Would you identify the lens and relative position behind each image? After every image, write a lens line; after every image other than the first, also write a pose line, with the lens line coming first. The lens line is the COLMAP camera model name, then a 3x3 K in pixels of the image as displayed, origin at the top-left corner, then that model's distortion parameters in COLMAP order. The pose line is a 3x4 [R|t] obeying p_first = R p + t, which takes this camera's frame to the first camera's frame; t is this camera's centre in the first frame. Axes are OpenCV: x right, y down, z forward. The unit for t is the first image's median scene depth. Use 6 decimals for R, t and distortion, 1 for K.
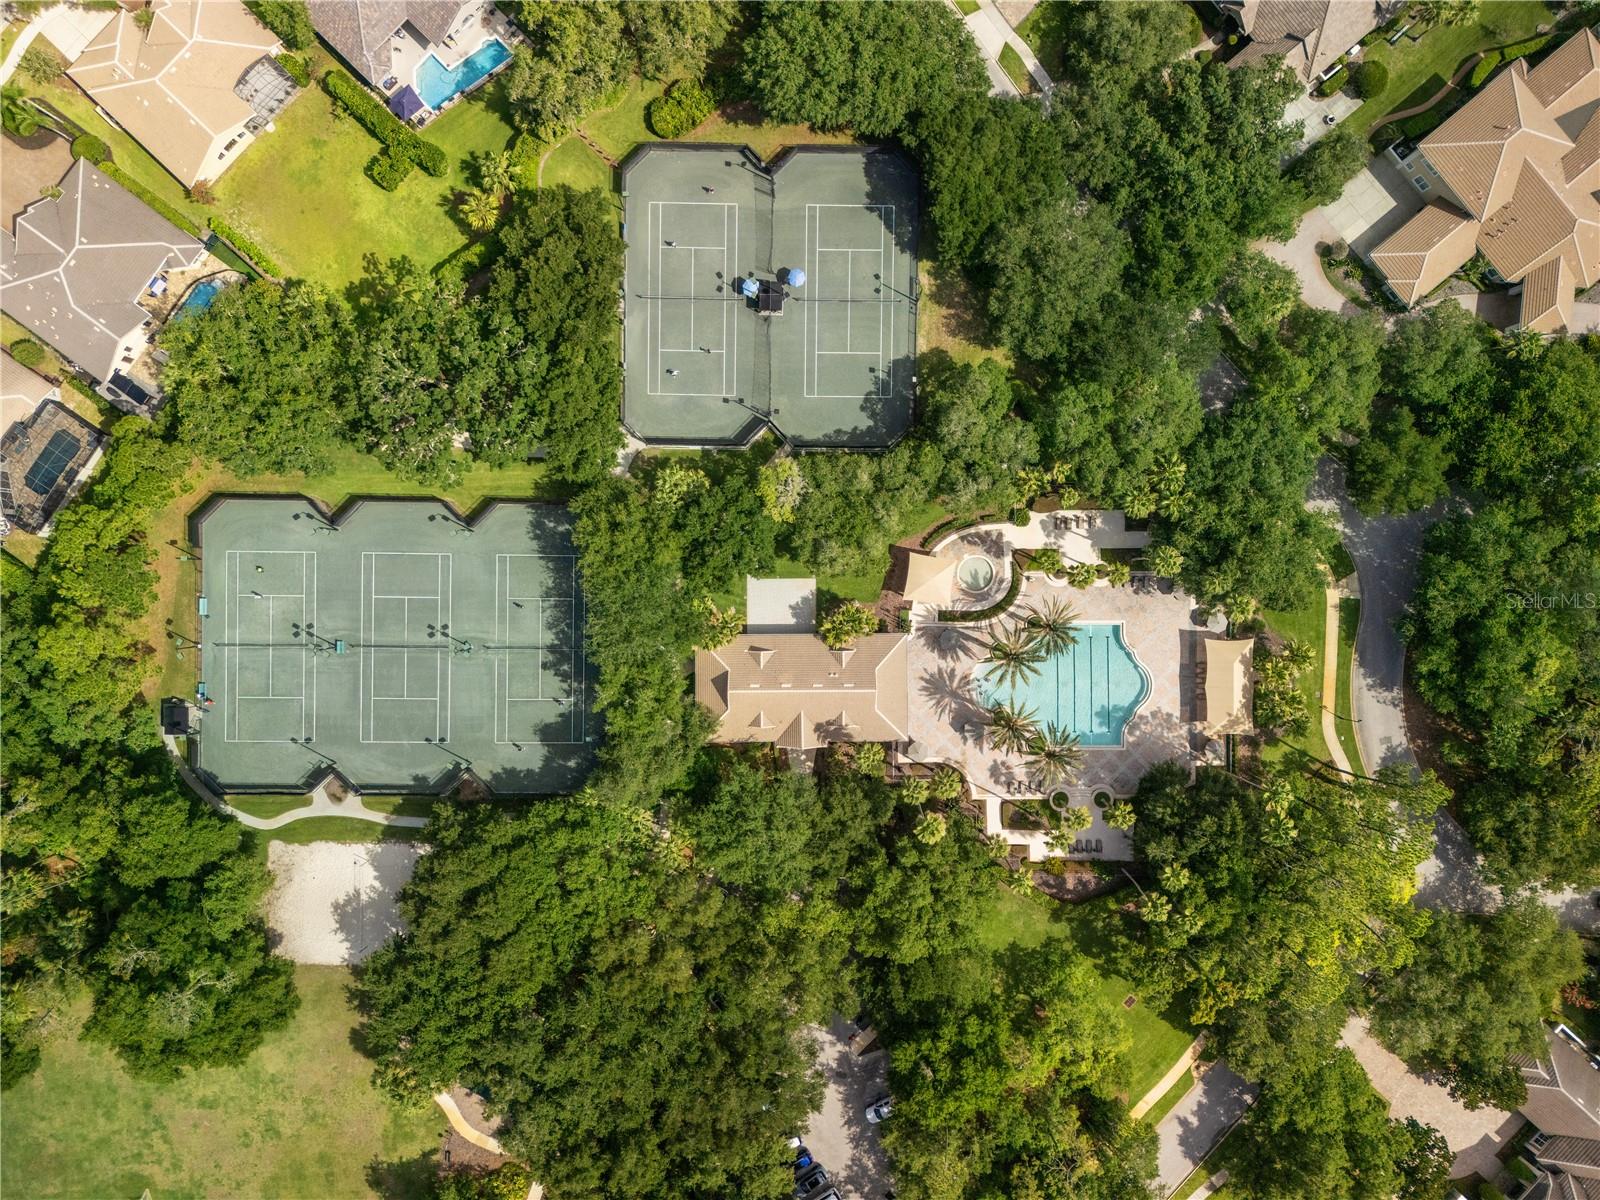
lens RADIAL K [[1127.7, 0, 801.3], [0, 1127.7, 594.9], [0, 0, 1]] dist [0.007092, 0.000278]
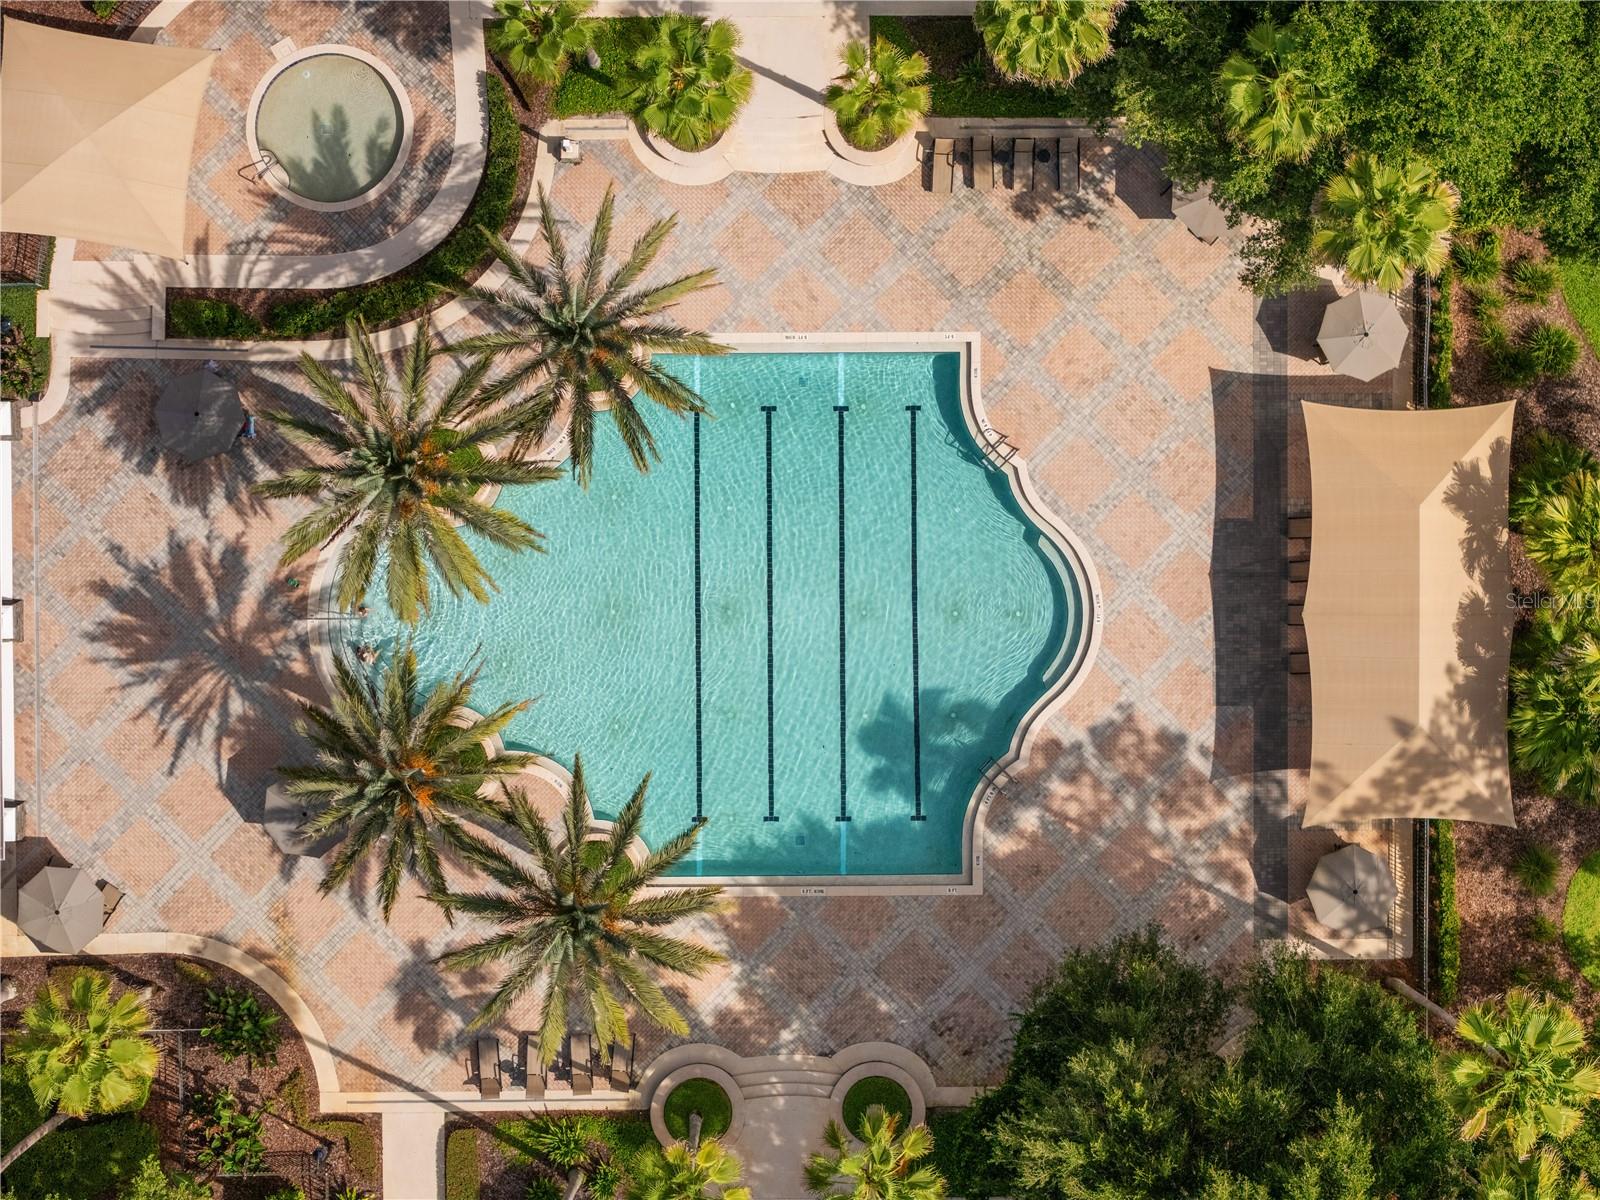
lens RADIAL K [[3256.8, 0, 799.3], [0, 3256.8, 598.5], [0, 0, 1]] dist [-0.002877, 0.000000]
pose [[0.998927, -0.002960, 0.046209, 0.219117], [0.001950, 0.999759, 0.021877, 0.062371], [-0.046263, -0.021764, 0.998692, 0.337313]]
